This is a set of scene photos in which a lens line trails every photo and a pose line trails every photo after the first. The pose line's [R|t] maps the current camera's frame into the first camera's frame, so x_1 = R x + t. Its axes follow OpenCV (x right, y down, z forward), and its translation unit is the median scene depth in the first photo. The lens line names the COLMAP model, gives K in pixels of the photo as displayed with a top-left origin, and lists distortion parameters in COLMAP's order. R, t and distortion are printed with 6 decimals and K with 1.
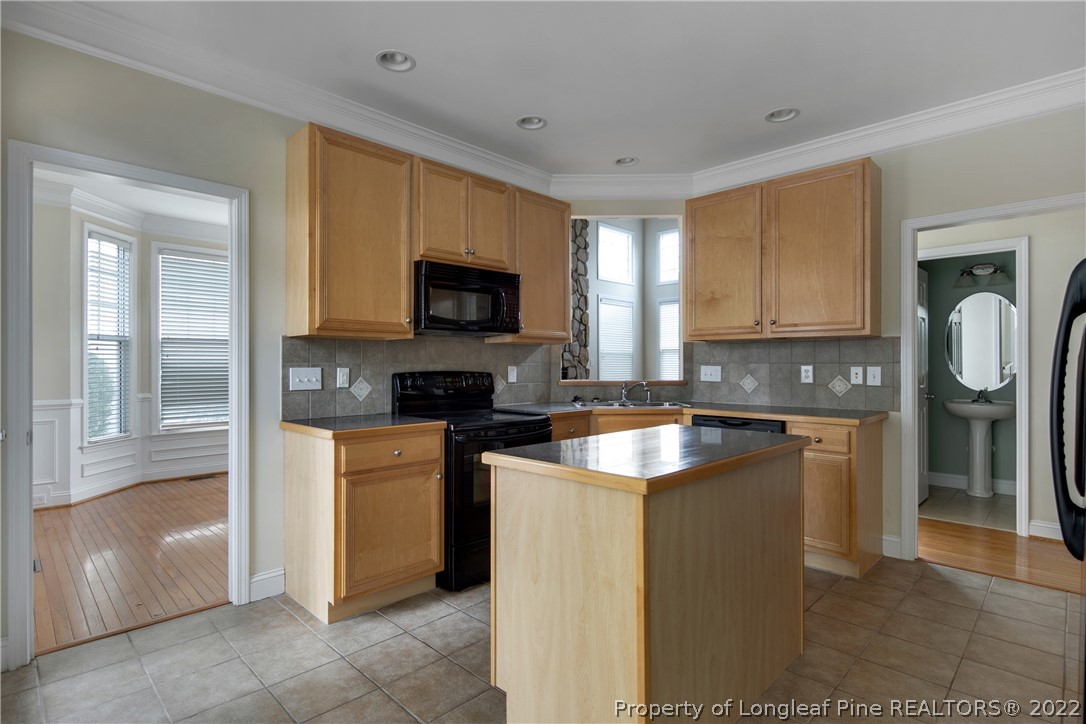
lens RADIAL K [[535.9, 0, 538.8], [0, 535.9, 358.8], [0, 0, 1]] dist [0.000460, -0.000728]
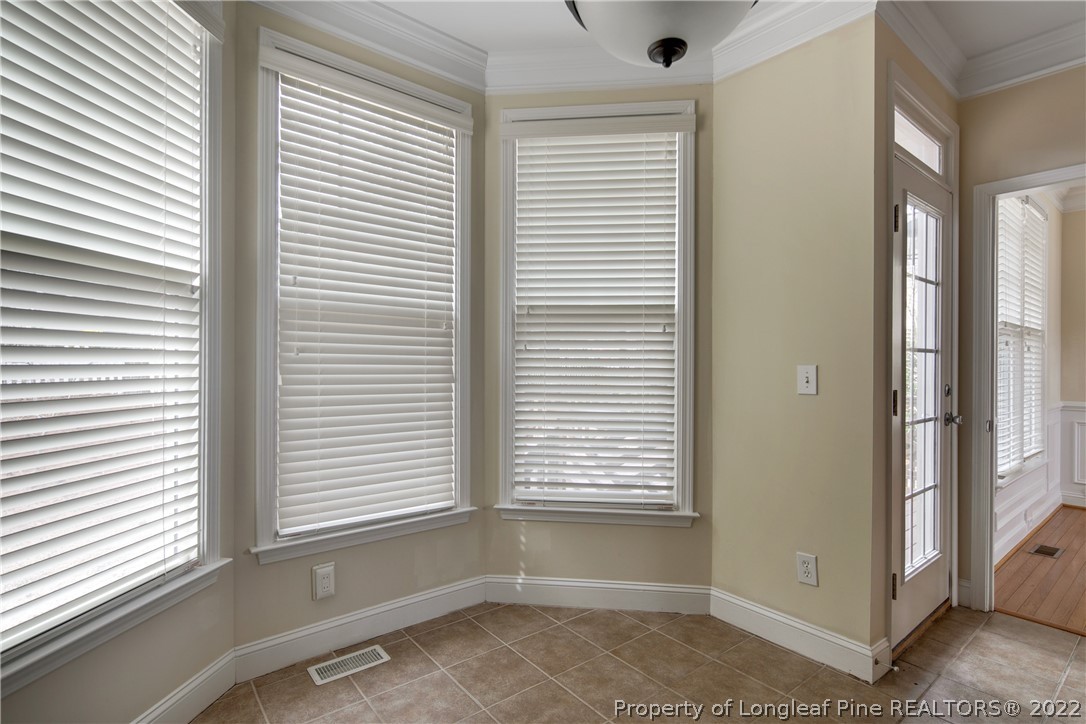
lens RADIAL K [[527.7, 0, 536.2], [0, 527.7, 358.8], [0, 0, 1]] dist [0.002294, -0.005483]
pose [[-0.111149, -0.004662, -0.993793, 0.986518], [-0.001872, 0.999988, -0.004482, 0.005872], [0.993802, 0.001362, -0.111157, 0.326220]]
